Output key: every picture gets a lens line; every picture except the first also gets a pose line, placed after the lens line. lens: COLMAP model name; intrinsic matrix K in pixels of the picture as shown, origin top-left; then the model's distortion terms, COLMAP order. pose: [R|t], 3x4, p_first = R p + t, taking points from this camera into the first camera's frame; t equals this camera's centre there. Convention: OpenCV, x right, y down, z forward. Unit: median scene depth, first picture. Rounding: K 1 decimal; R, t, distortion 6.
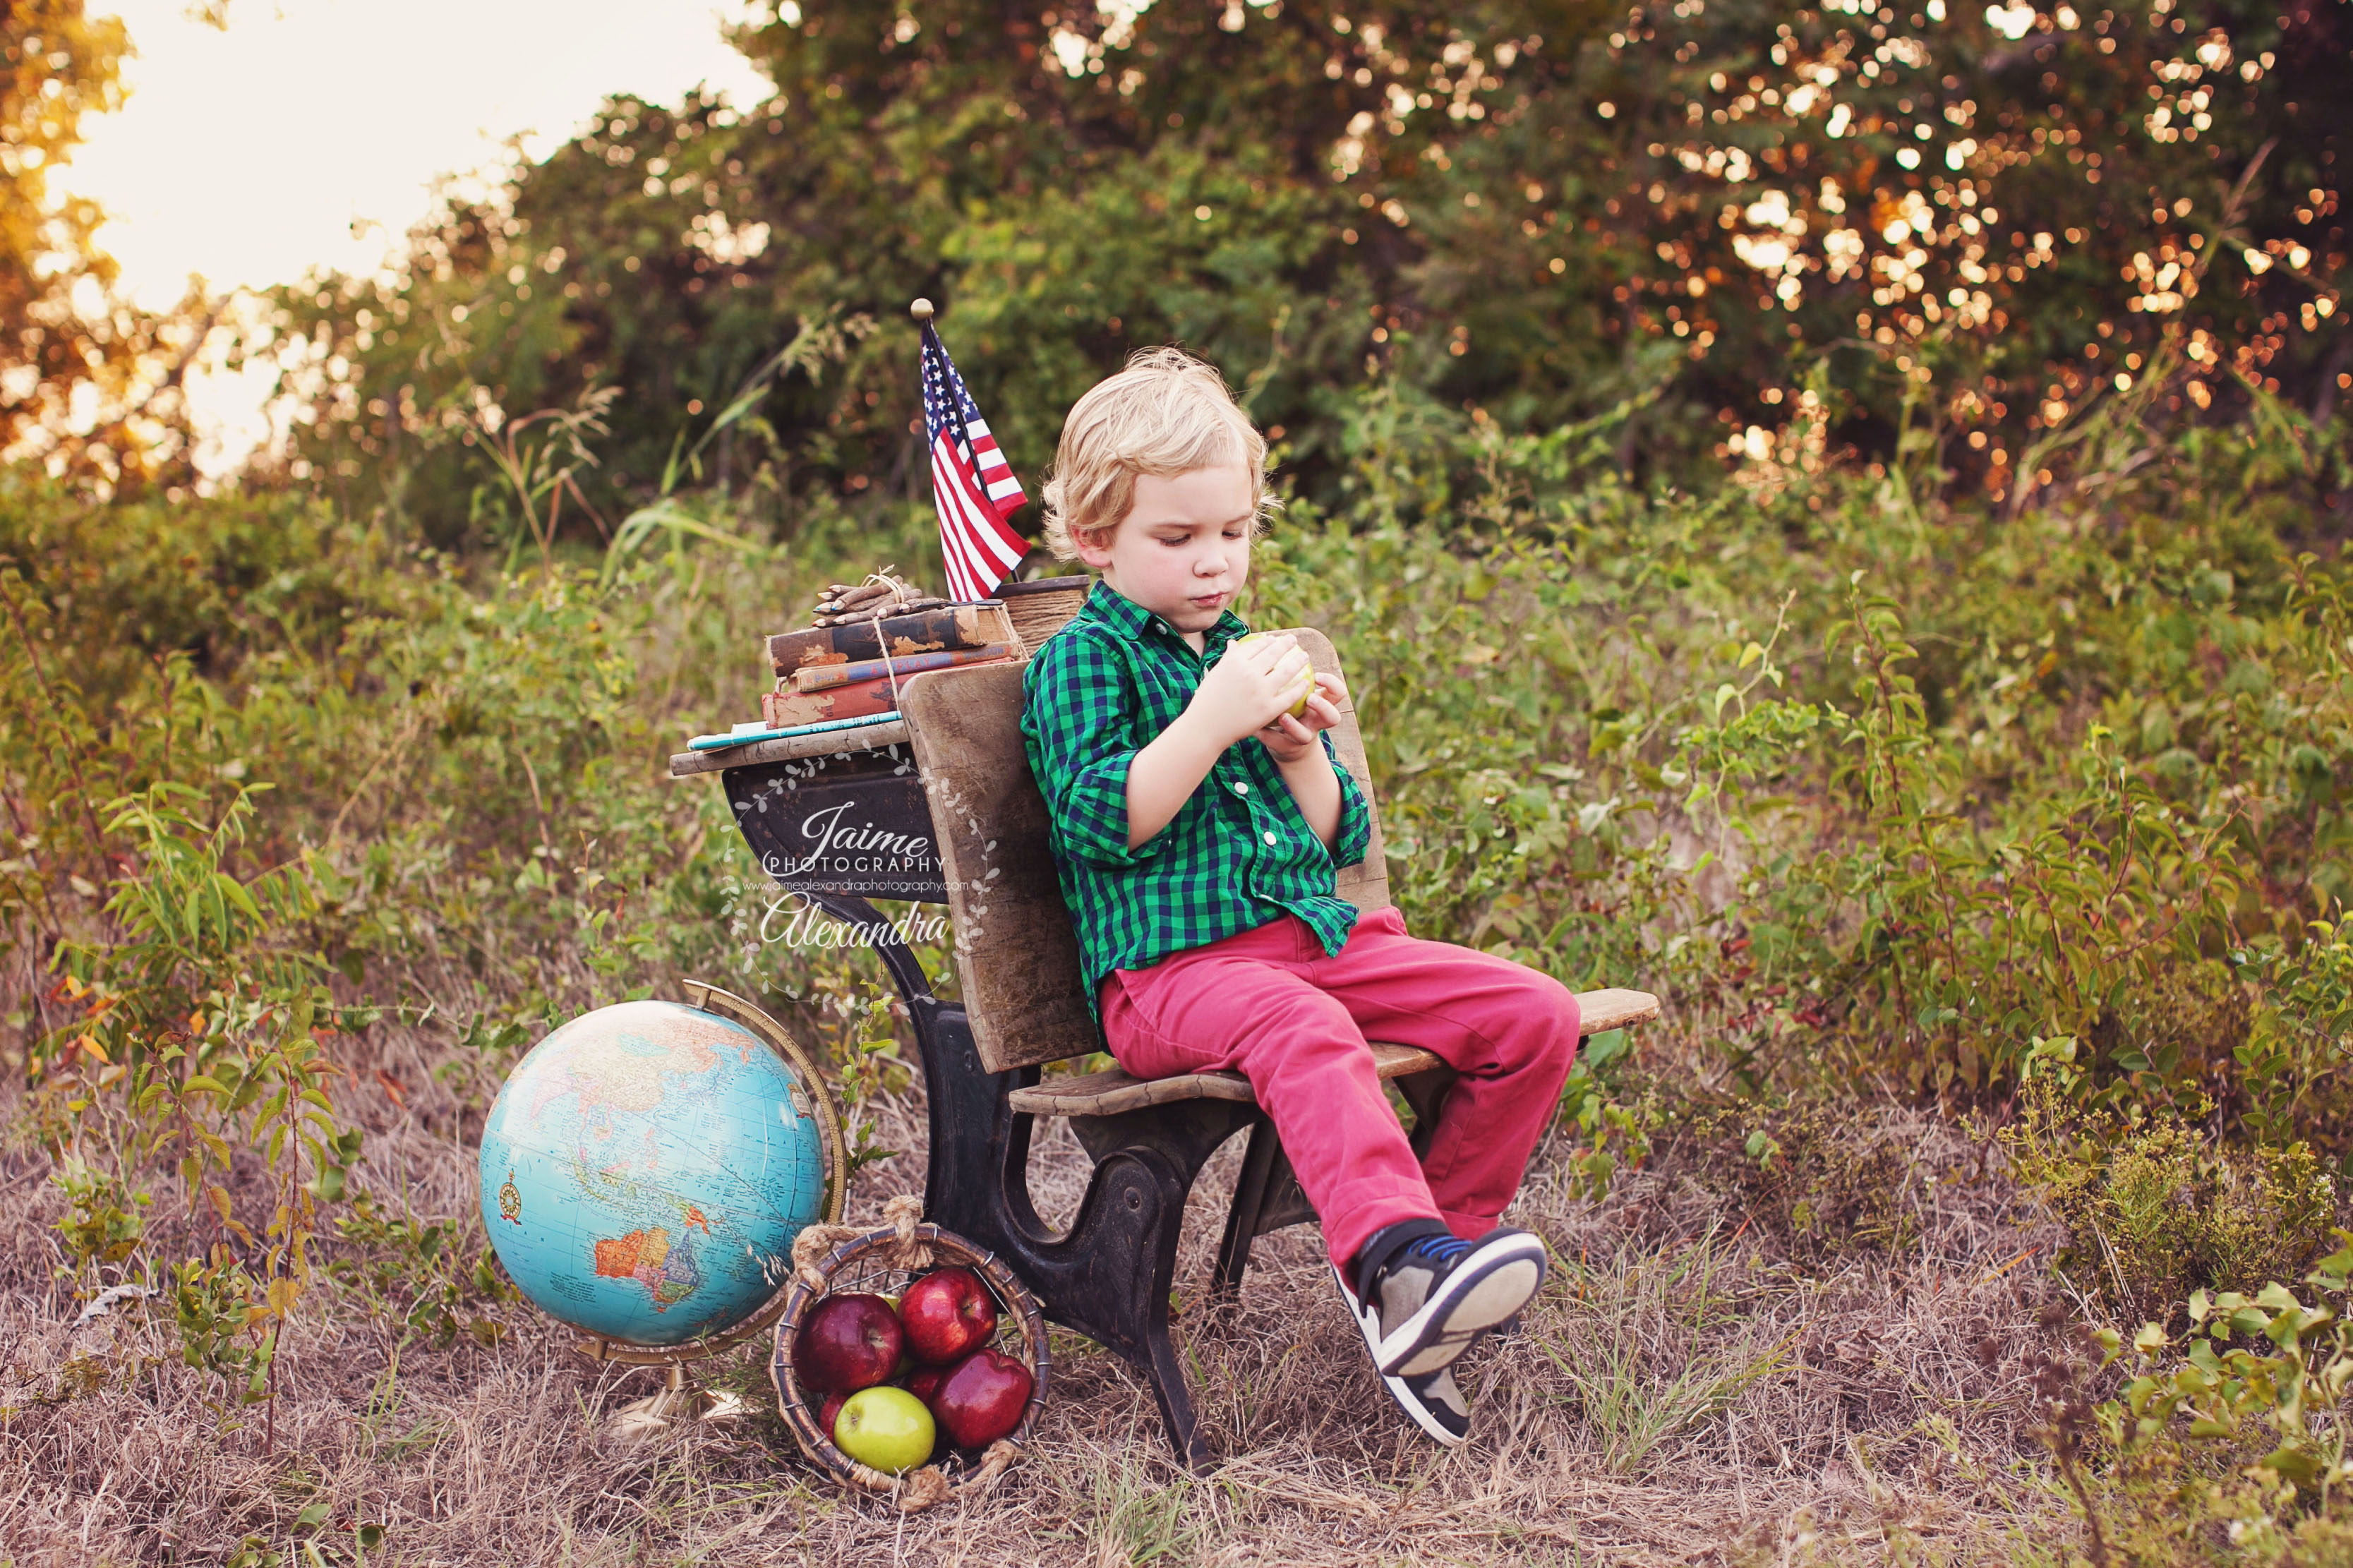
lens RADIAL K [[3637.6, 0, 1171.0], [0, 3637.6, 742.5], [0, 0, 1]] dist [-0.191503, 0.304089]
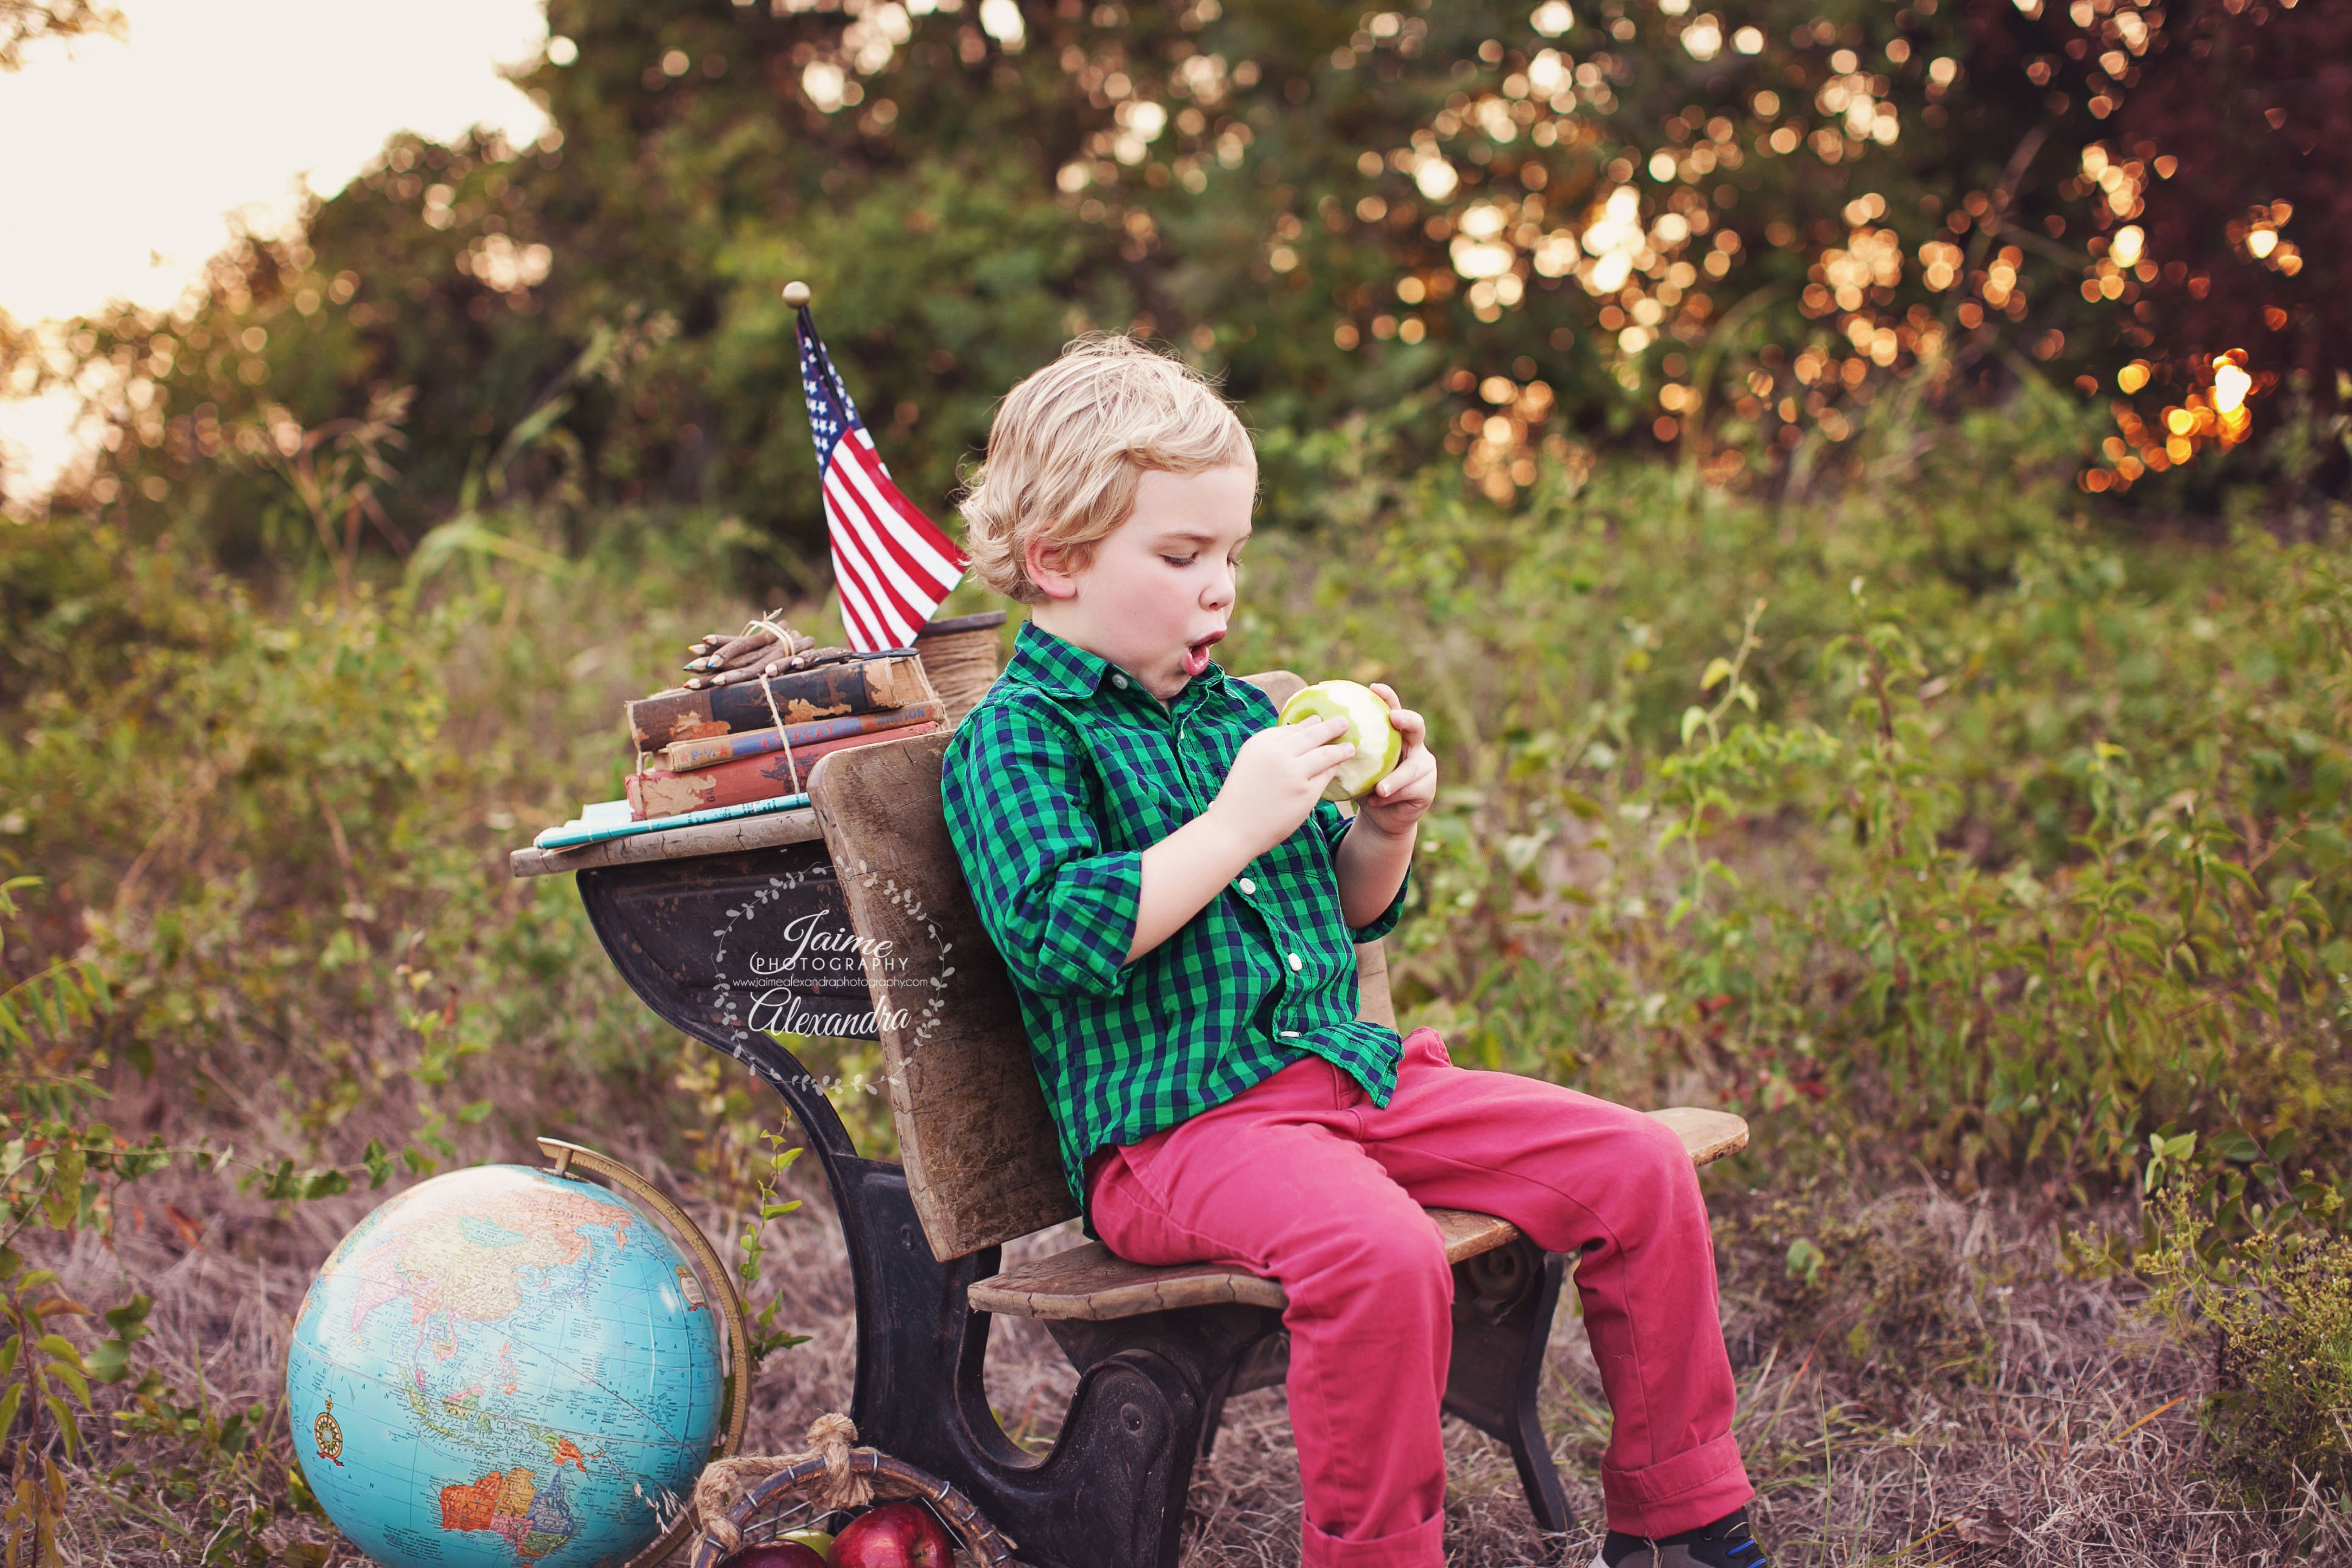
lens RADIAL K [[3300.9, 0, 1176.0], [0, 3300.9, 784.0], [0, 0, 1]] dist [-0.138902, 0.012302]
pose [[0.996746, -0.026889, 0.075996, -0.039201], [0.025347, 0.999454, 0.021175, -0.019969], [-0.076524, -0.019180, 0.996883, 0.224568]]
